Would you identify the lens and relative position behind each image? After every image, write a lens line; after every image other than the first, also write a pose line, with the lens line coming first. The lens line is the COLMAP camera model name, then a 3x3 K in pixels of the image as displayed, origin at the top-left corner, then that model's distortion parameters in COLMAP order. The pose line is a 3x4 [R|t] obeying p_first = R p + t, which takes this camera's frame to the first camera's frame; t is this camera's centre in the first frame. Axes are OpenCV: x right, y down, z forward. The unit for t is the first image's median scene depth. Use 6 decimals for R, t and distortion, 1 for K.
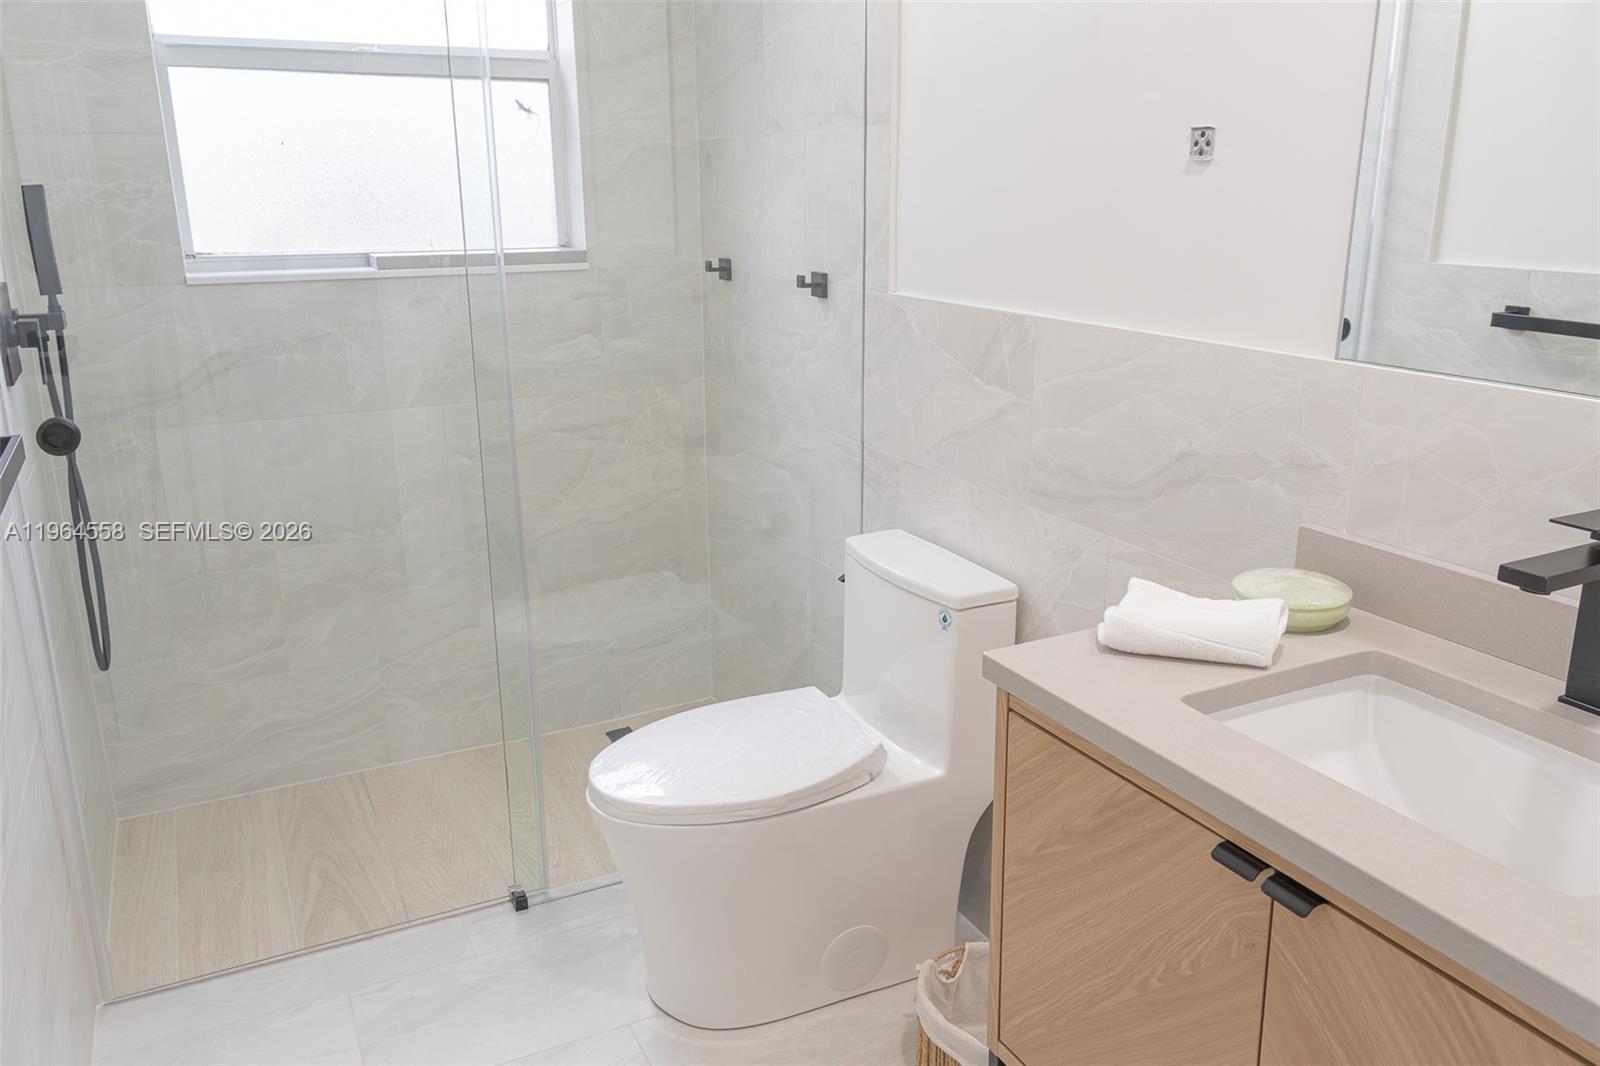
lens RADIAL K [[1232.5, 0, 803.6], [0, 1232.5, 526.4], [0, 0, 1]] dist [0.007453, 0.033104]
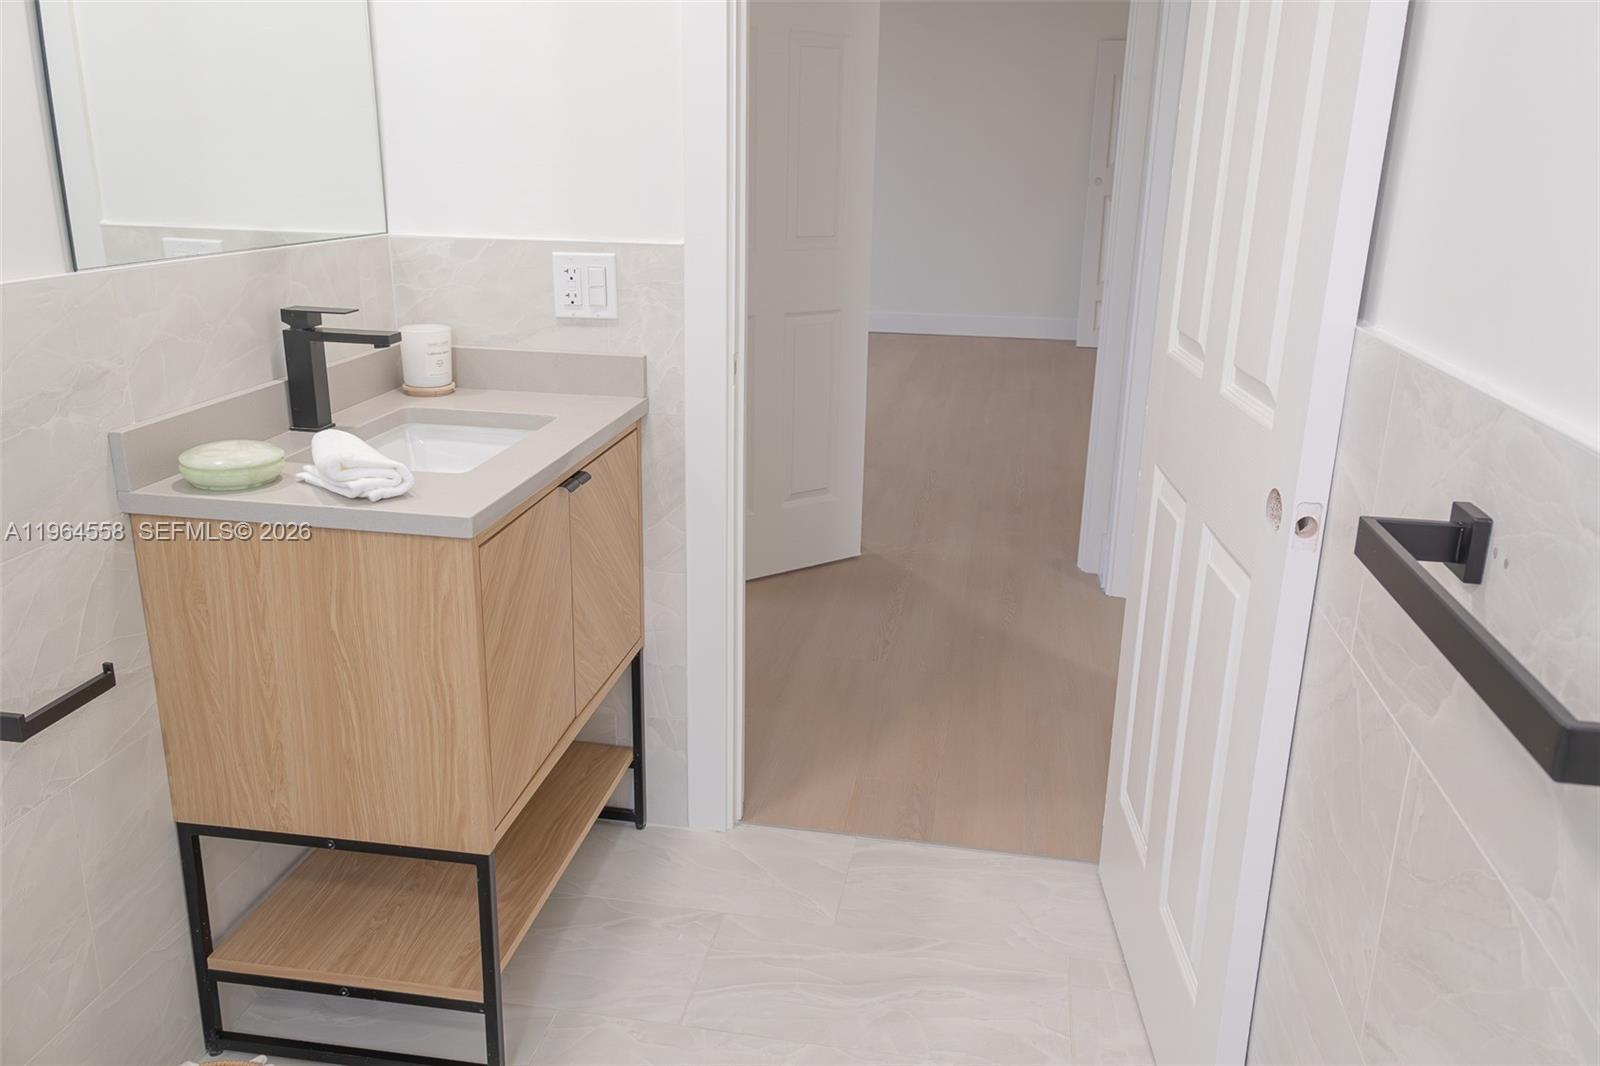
lens RADIAL K [[1232.5, 0, 803.6], [0, 1232.5, 526.4], [0, 0, 1]] dist [0.007453, 0.033104]
pose [[-0.811076, -0.178509, 0.557037, -0.676891], [0.147901, 0.858767, 0.490555, -0.369396], [-0.565933, 0.480264, -0.670124, 1.442394]]
